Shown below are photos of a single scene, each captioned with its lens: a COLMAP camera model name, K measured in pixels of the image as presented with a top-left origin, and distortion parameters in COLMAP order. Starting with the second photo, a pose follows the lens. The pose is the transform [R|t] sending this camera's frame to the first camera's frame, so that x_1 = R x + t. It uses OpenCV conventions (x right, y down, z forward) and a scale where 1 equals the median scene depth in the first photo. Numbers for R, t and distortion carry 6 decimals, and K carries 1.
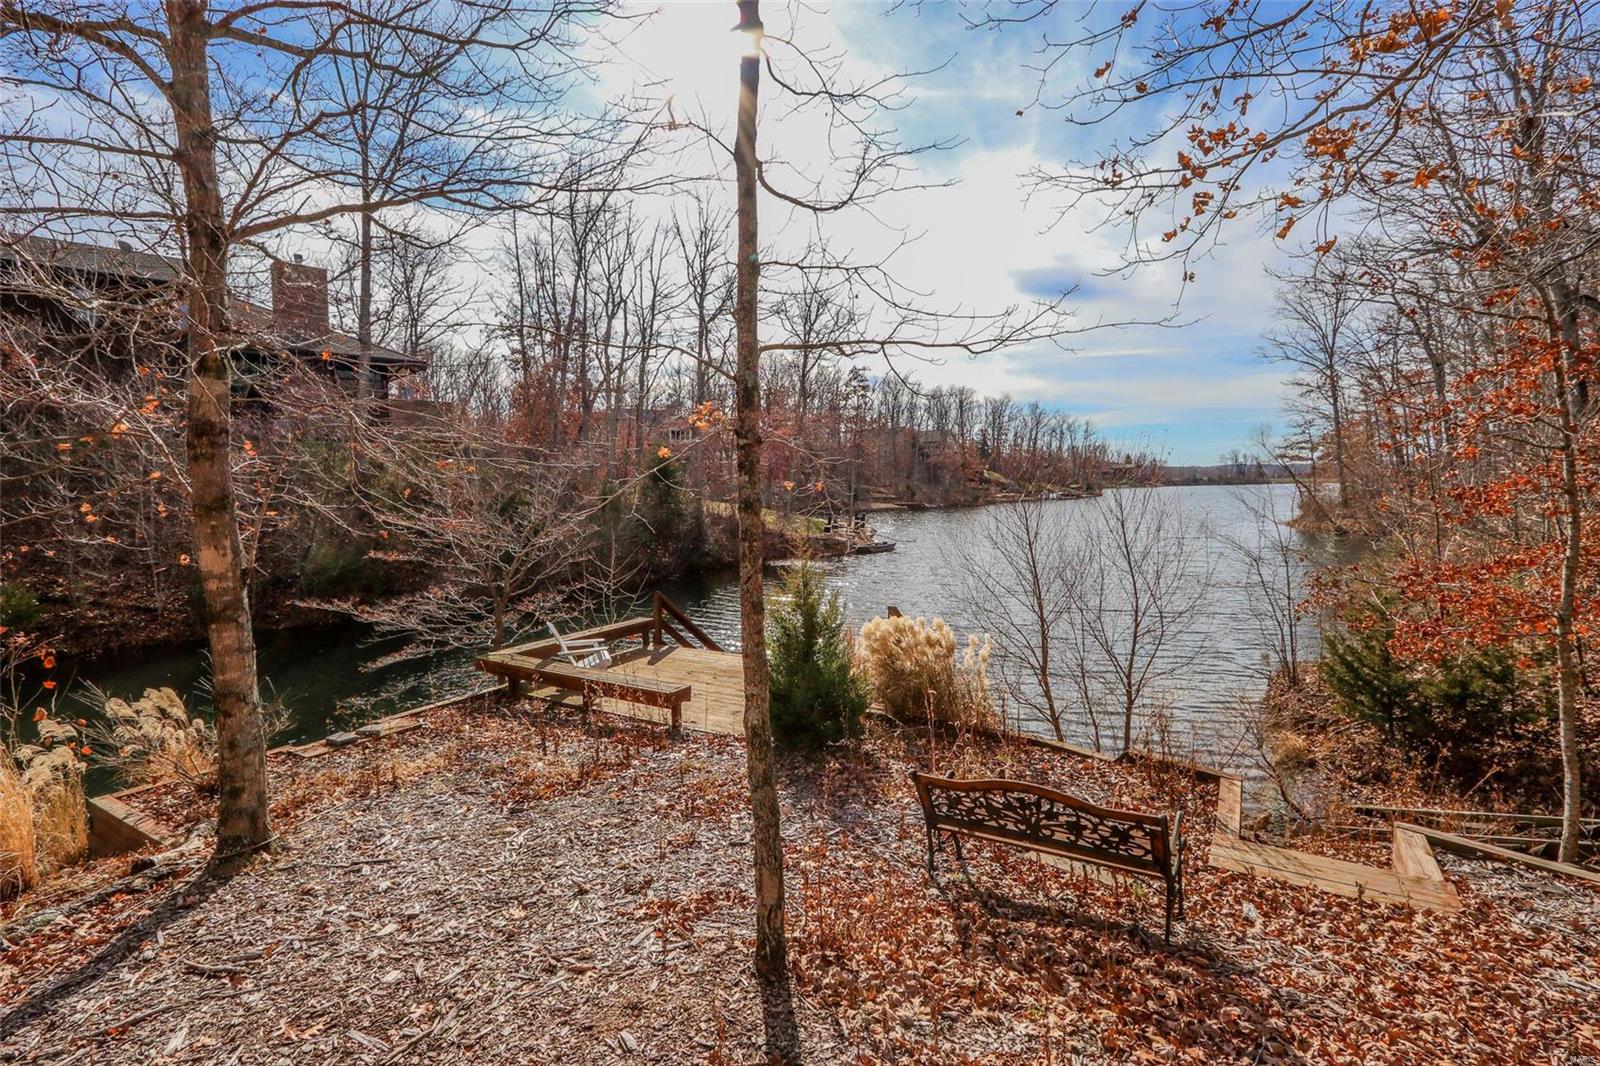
lens RADIAL K [[734.6, 0, 800.0], [0, 734.6, 533.0], [0, 0, 1]] dist [-0.011728, 0.000157]
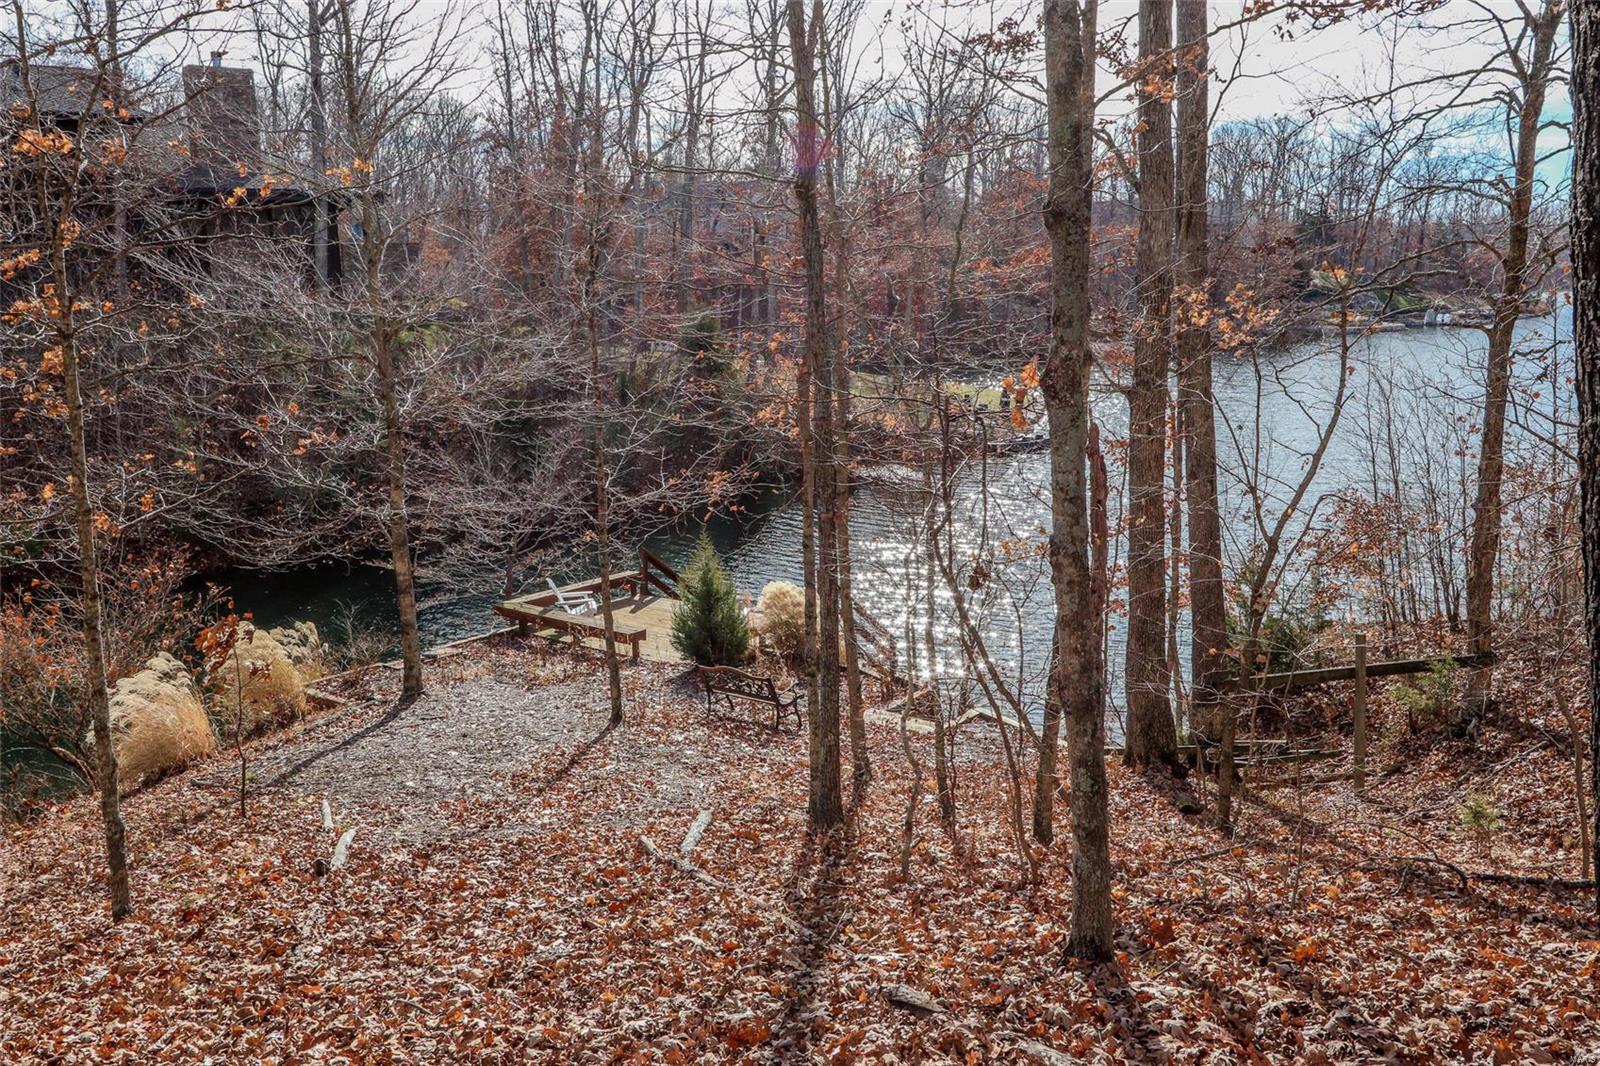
lens RADIAL K [[1393.4, 0, 800.0], [0, 1393.4, 533.0], [0, 0, 1]] dist [-0.064893, -0.000740]
pose [[0.986984, 0.012551, -0.160330, 0.459620], [0.007058, 0.992609, 0.121154, -0.238095], [0.160665, -0.120709, 0.979600, -1.240914]]
